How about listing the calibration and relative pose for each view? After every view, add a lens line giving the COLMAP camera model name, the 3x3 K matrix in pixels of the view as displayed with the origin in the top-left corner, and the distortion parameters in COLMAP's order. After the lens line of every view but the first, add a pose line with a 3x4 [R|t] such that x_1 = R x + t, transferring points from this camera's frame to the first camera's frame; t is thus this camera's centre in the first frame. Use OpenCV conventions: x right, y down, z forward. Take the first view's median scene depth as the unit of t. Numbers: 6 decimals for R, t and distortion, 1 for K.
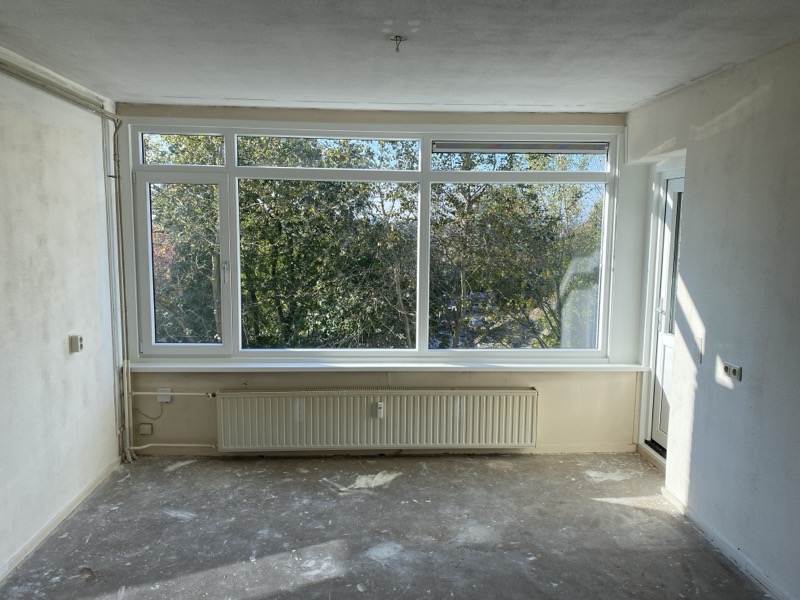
lens RADIAL K [[609.4, 0, 399.0], [0, 609.4, 301.1], [0, 0, 1]] dist [0.028341, -0.036305]
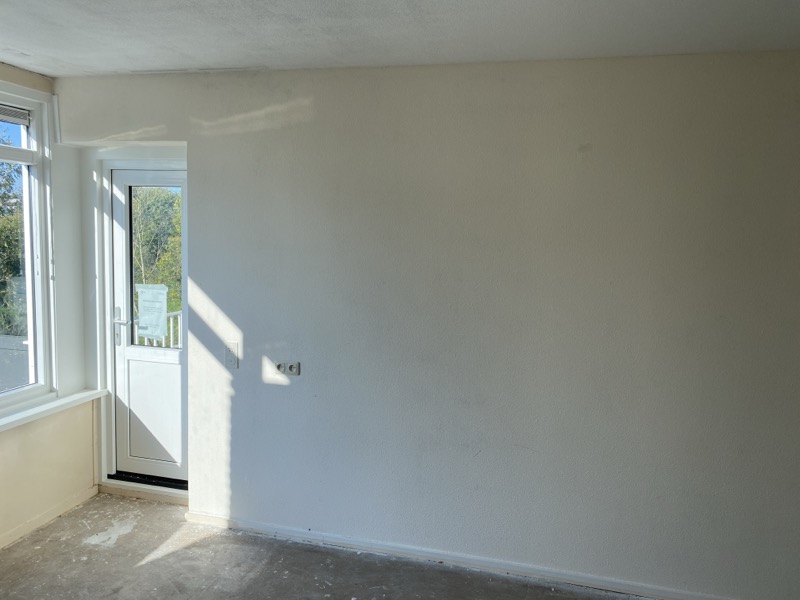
lens RADIAL K [[609.4, 0, 401.1], [0, 609.4, 295.4], [0, 0, 1]] dist [0.028341, -0.036305]
pose [[0.293514, -0.104248, 0.950254, -0.281392], [0.090940, 0.992573, 0.080801, -0.056062], [-0.951619, 0.062699, 0.300815, 0.372802]]
